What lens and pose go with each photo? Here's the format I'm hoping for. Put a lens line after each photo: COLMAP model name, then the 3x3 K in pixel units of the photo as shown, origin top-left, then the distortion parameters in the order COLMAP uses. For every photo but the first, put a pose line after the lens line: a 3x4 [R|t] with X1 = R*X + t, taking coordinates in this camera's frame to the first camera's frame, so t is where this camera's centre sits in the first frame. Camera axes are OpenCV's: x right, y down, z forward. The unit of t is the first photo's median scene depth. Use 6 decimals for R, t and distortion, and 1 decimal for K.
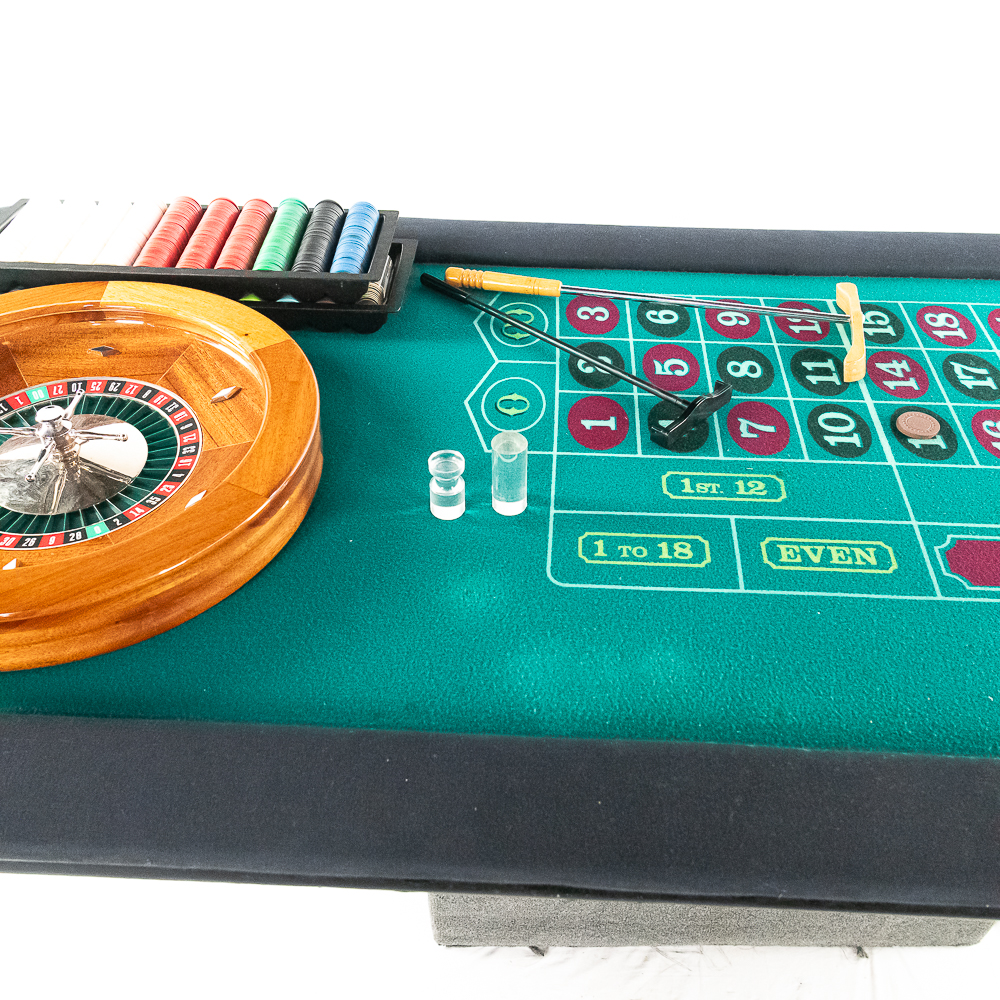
lens RADIAL K [[1009.1, 0, 498.3], [0, 1009.1, 516.7], [0, 0, 1]] dist [0.015800, 0.018992]
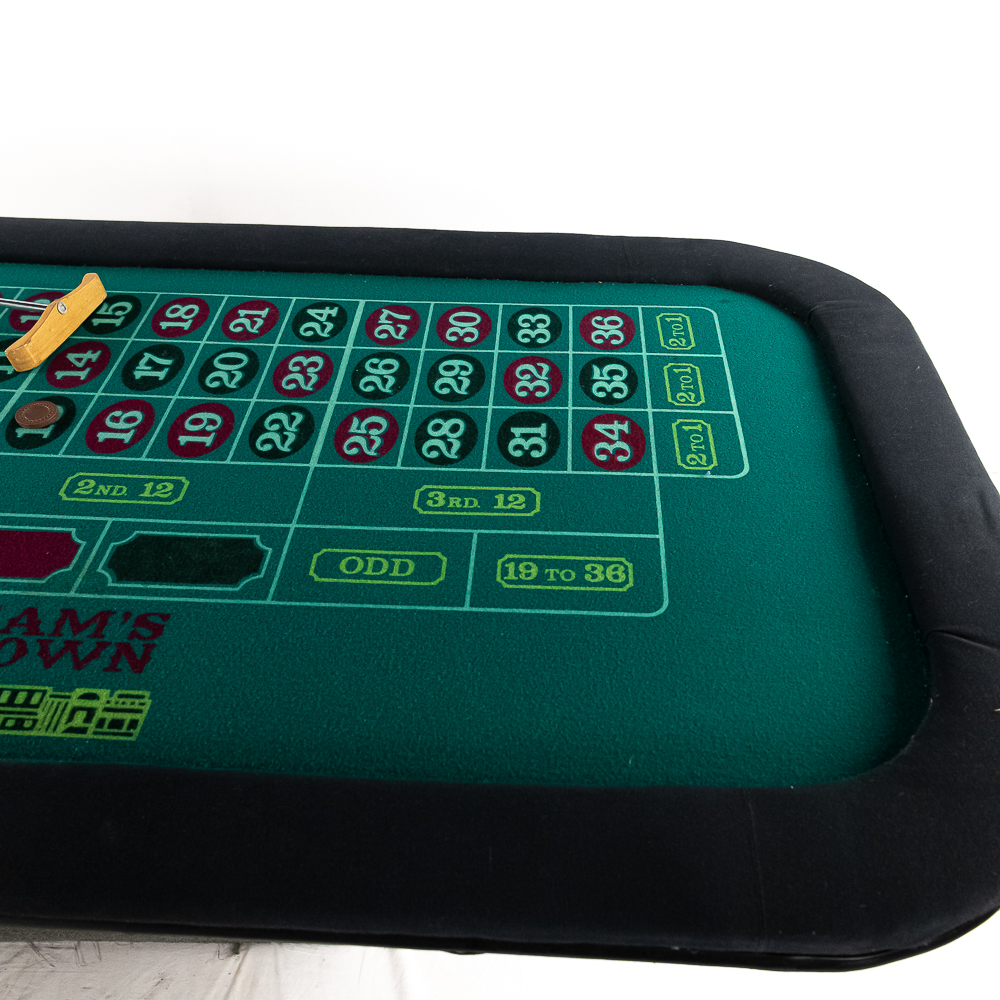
lens RADIAL K [[1070.1, 0, 500.0], [0, 1070.1, 500.0], [0, 0, 1]] dist [0.016798, 0.005975]
pose [[0.999714, 0.006171, -0.023116, 0.793475], [-0.007053, 0.999241, -0.038303, 0.025061], [0.022862, 0.038455, 0.998999, -0.014432]]
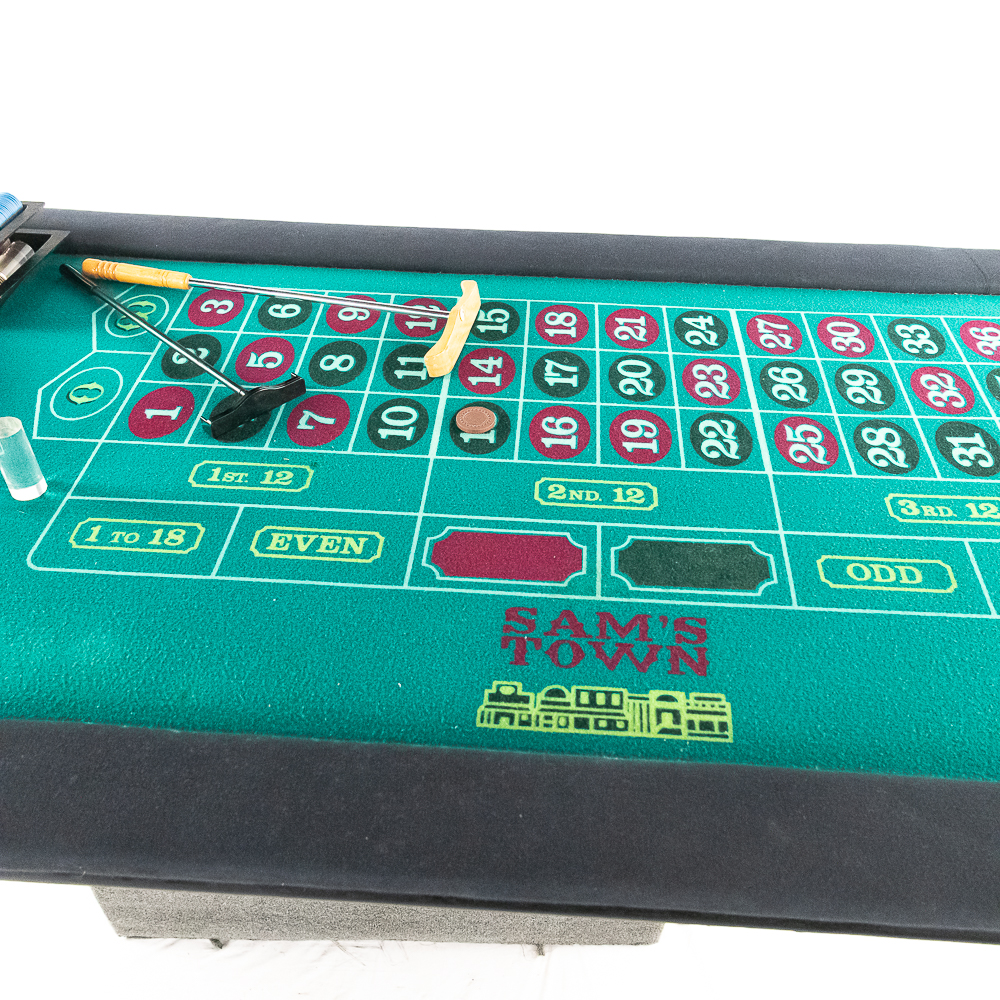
lens RADIAL K [[1007.4, 0, 498.9], [0, 1007.4, 525.4], [0, 0, 1]] dist [0.016243, 0.019628]
pose [[0.999768, 0.016688, -0.013637, 0.406867], [-0.016709, 0.999859, -0.001433, 0.013949], [0.013611, 0.001660, 0.999906, -0.001005]]
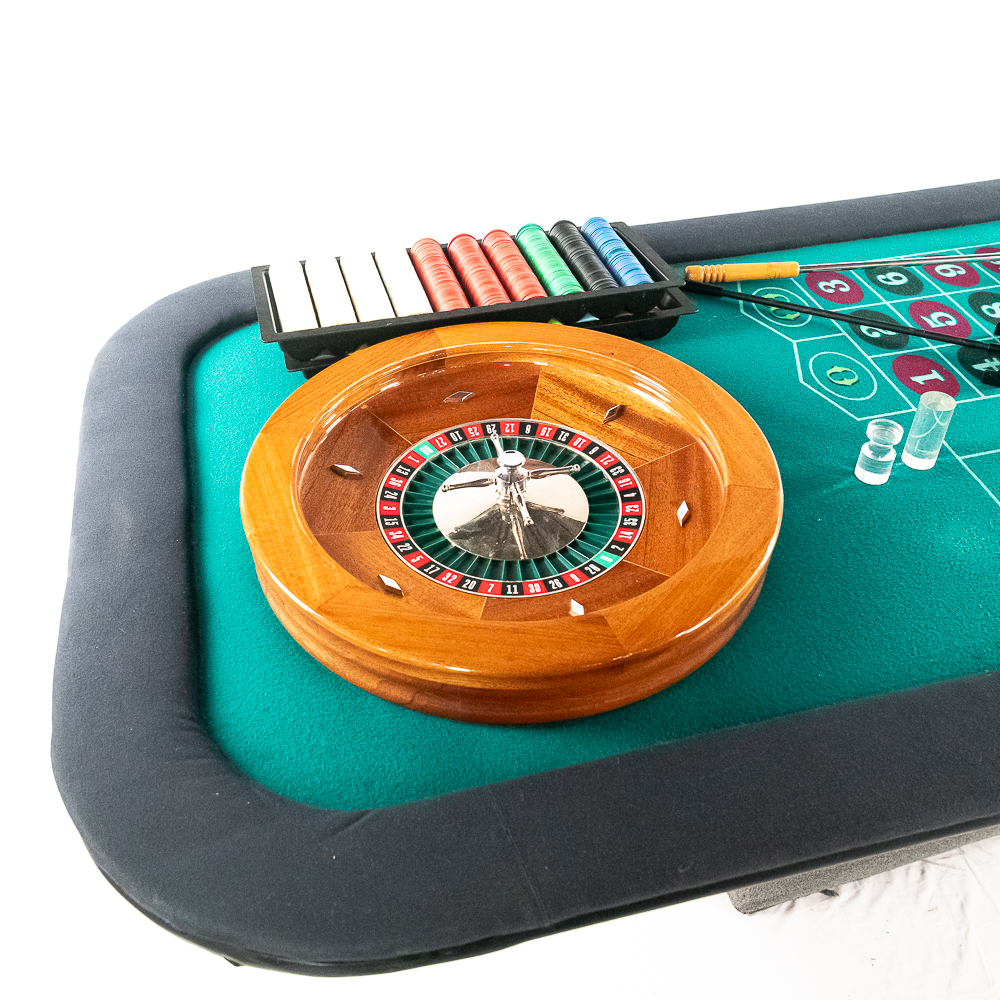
lens RADIAL K [[1007.4, 0, 498.9], [0, 1007.4, 525.4], [0, 0, 1]] dist [0.016243, 0.019628]
pose [[0.956365, -0.206790, 0.206409, -0.544380], [0.207512, 0.978060, 0.018391, -0.047161], [-0.205683, 0.025244, 0.978293, 0.024531]]
